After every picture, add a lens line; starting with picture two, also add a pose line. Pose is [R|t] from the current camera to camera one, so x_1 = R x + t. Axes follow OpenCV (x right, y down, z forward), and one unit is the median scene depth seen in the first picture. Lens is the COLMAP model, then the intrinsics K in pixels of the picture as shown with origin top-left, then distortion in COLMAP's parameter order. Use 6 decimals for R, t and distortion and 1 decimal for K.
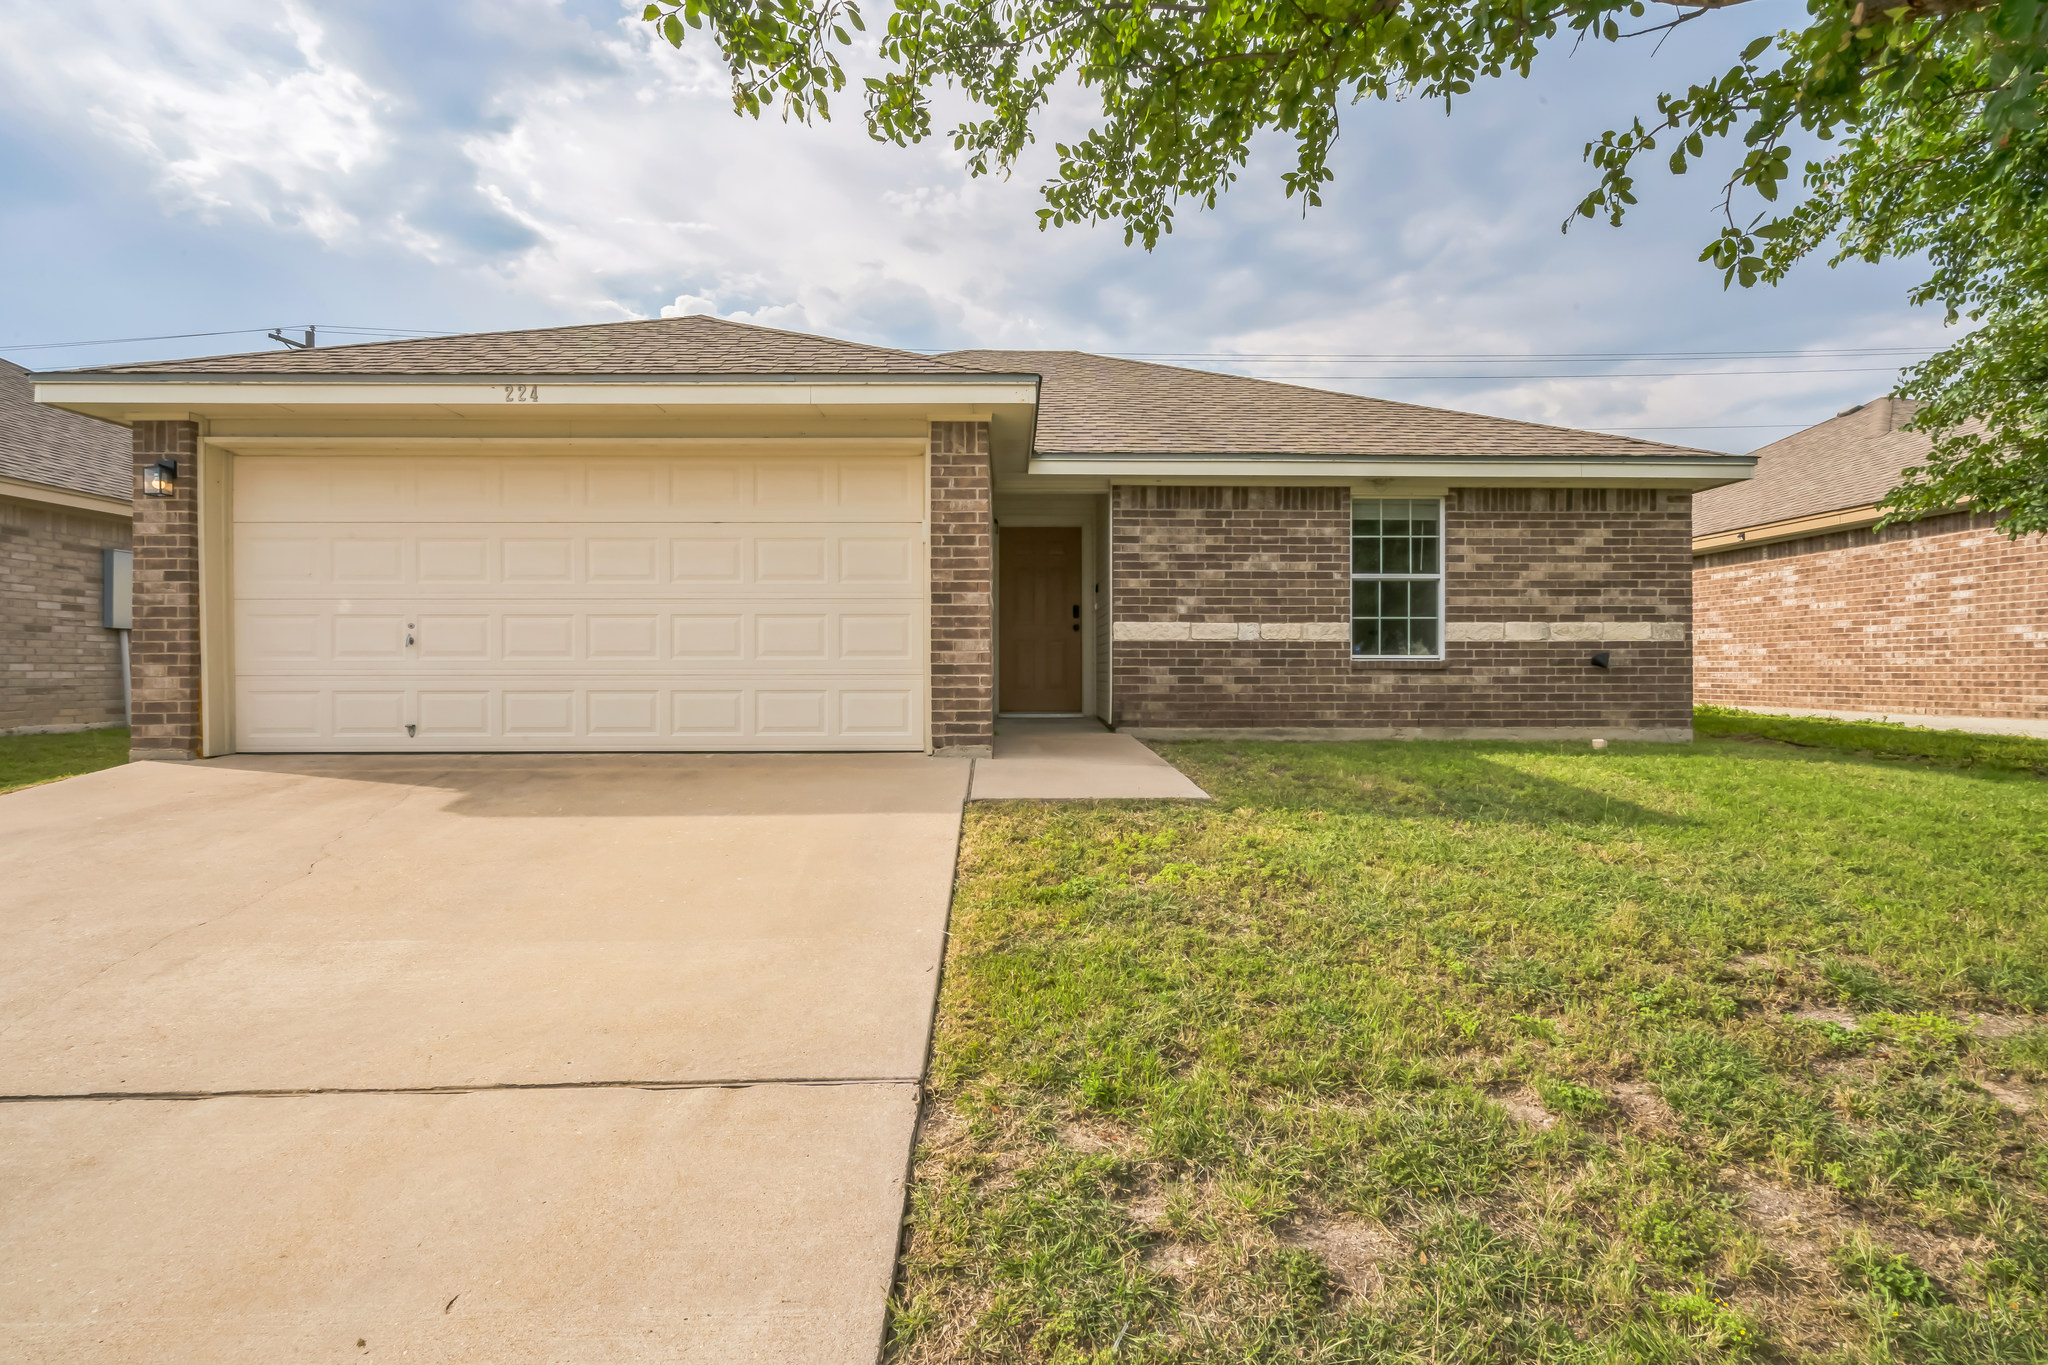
lens RADIAL K [[924.4, 0, 1024.0], [0, 924.4, 682.5], [0, 0, 1]] dist [-0.000250, -0.000118]
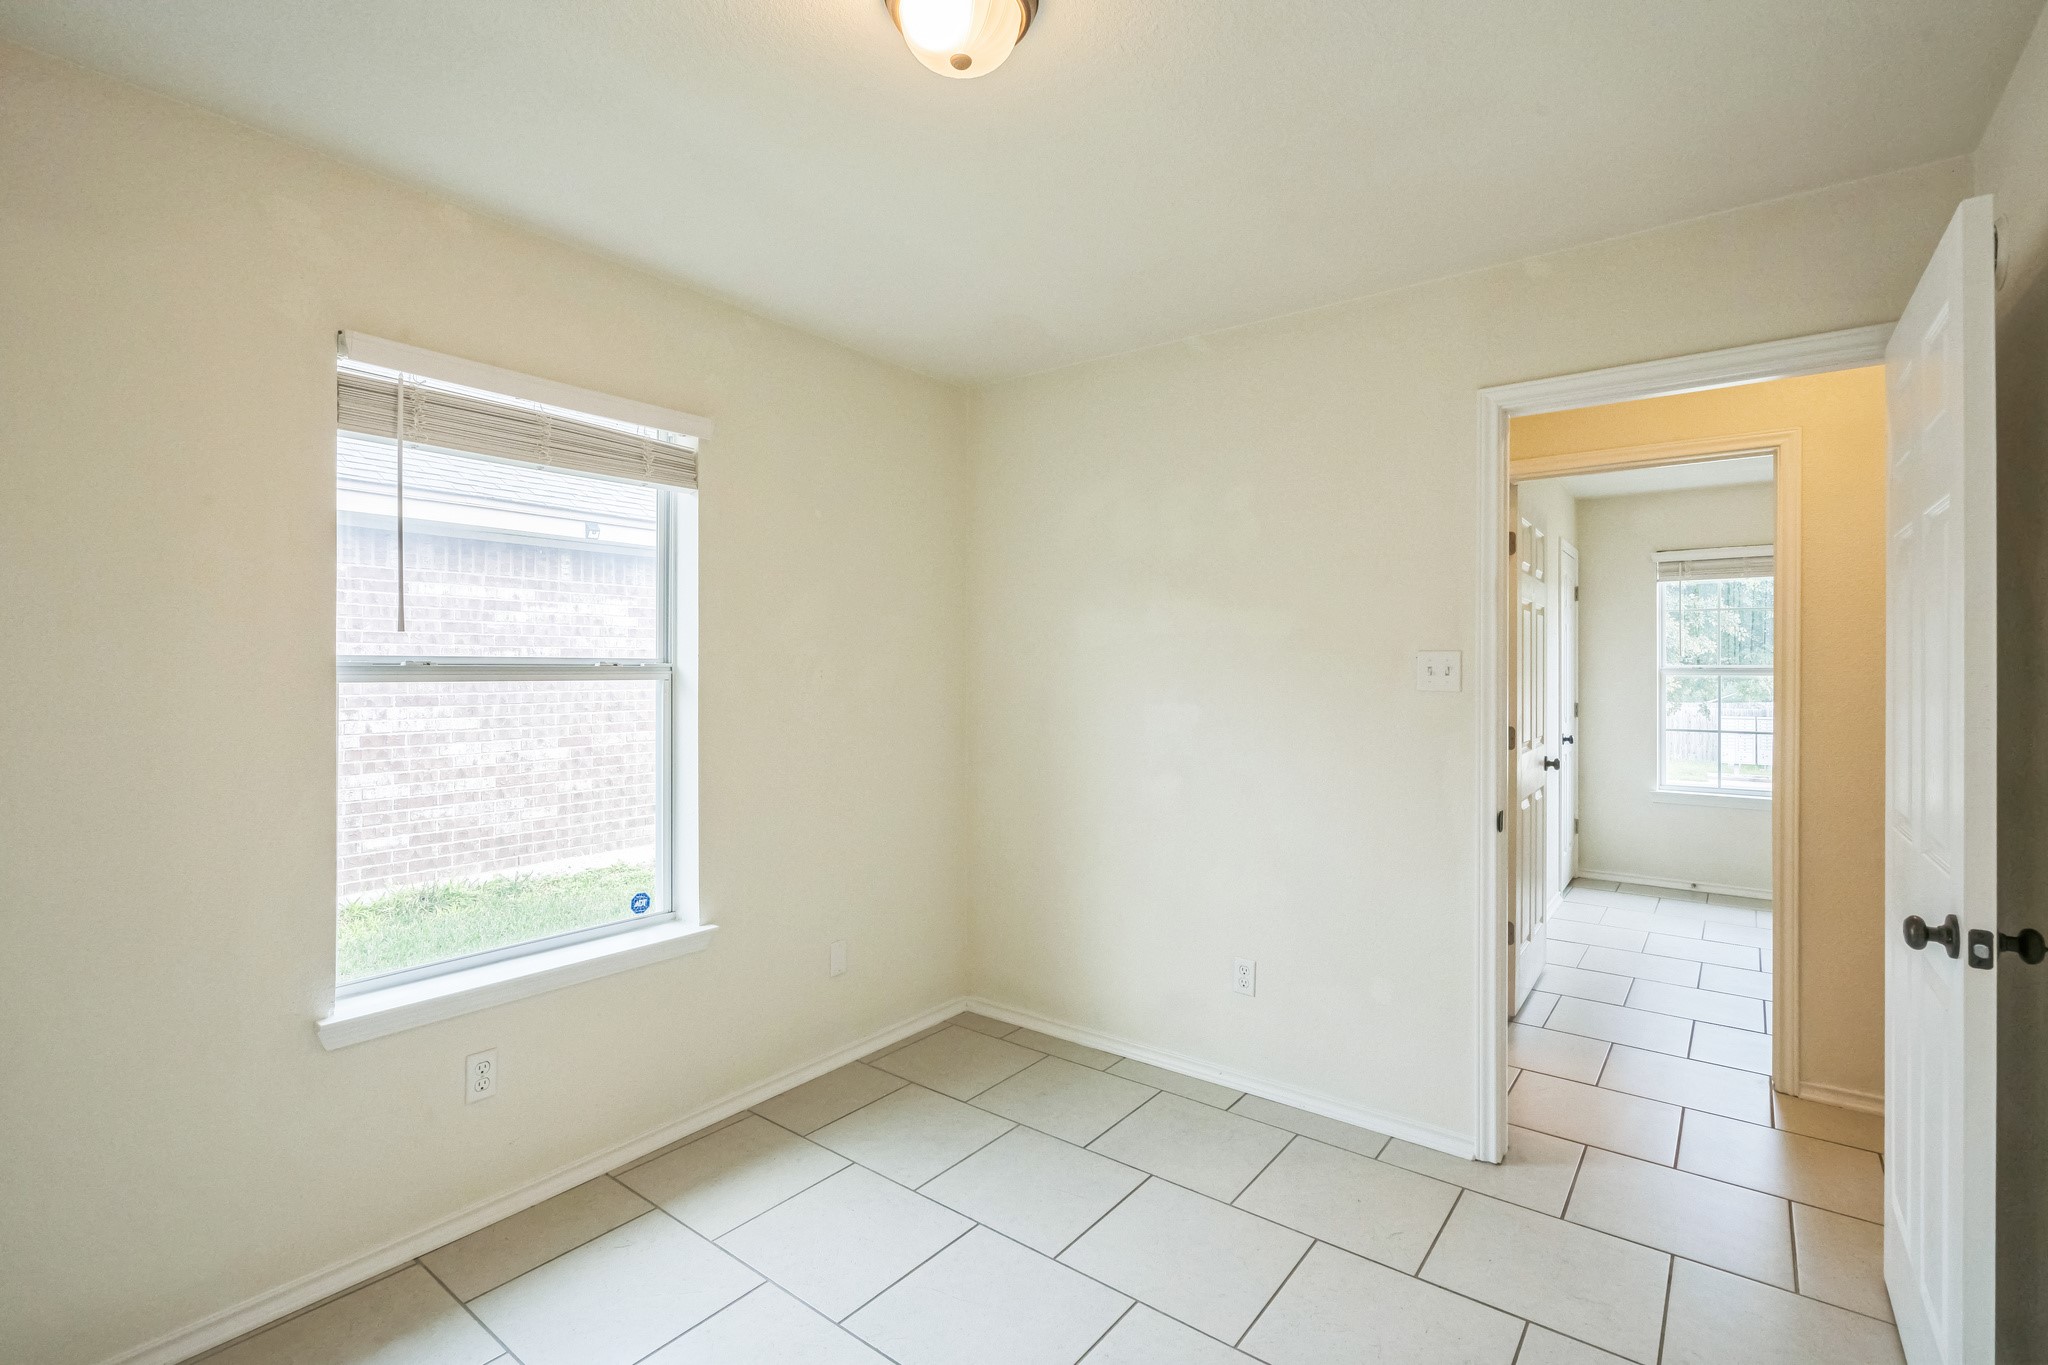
lens RADIAL K [[933.9, 0, 1027.4], [0, 933.9, 668.1], [0, 0, 1]] dist [0.000399, 0.000033]
pose [[-0.782164, -0.000852, 0.623073, 0.259661], [0.007686, 0.999910, 0.011017, -0.082834], [-0.623026, 0.013406, -0.782086, 1.211442]]
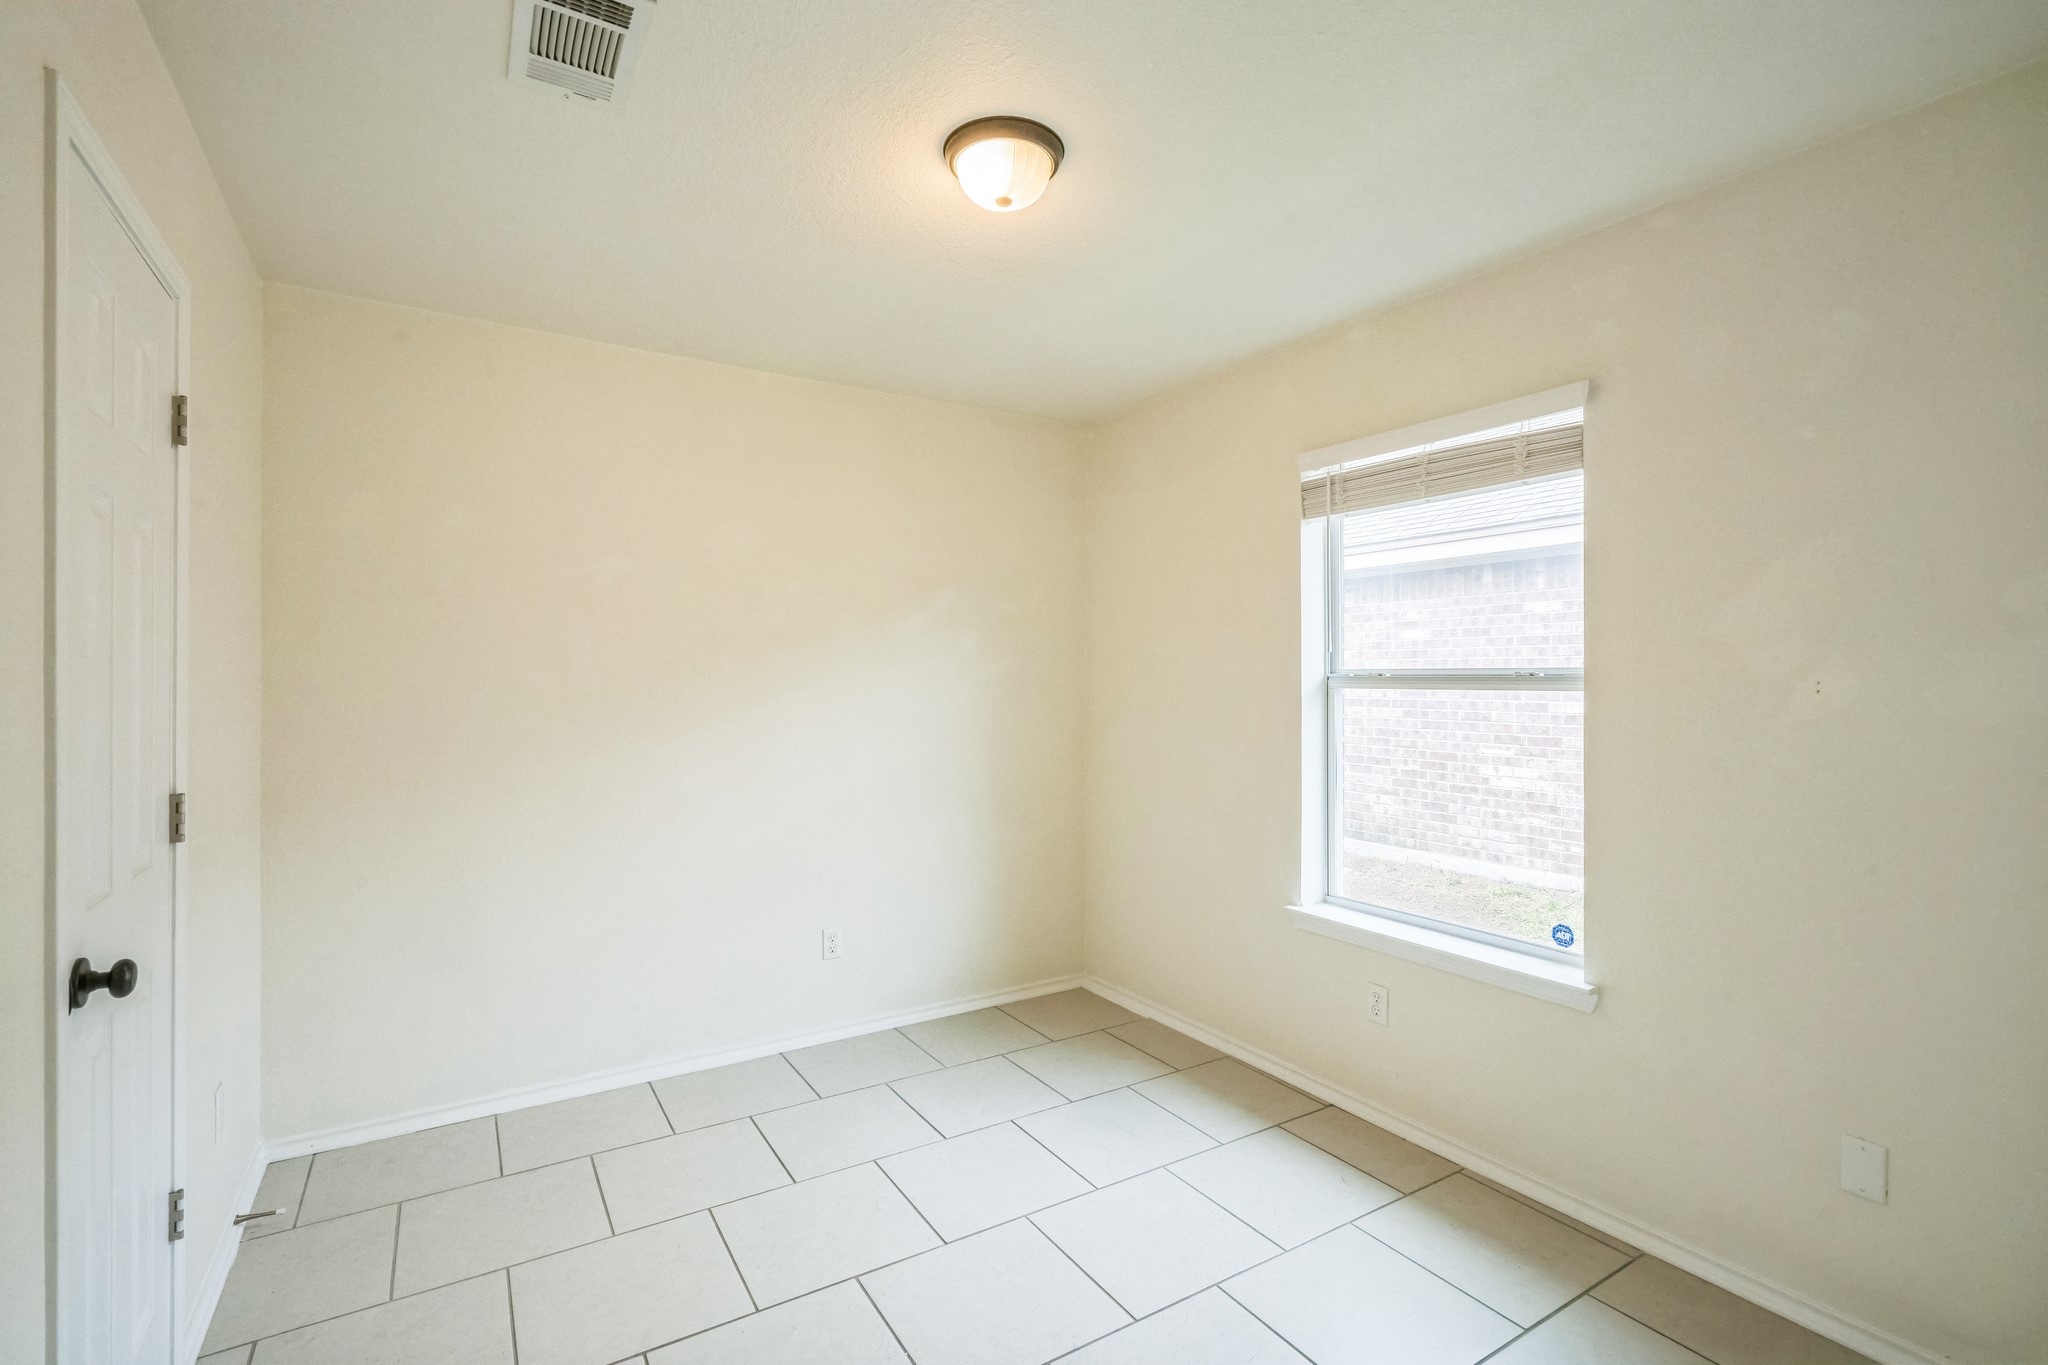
lens RADIAL K [[924.4, 0, 1024.0], [0, 924.4, 682.5], [0, 0, 1]] dist [-0.000250, -0.000118]
pose [[0.857261, 0.000986, 0.514881, 0.275725], [0.005047, 0.999934, -0.010318, -0.072688], [-0.514857, 0.011444, 0.857200, 0.660776]]
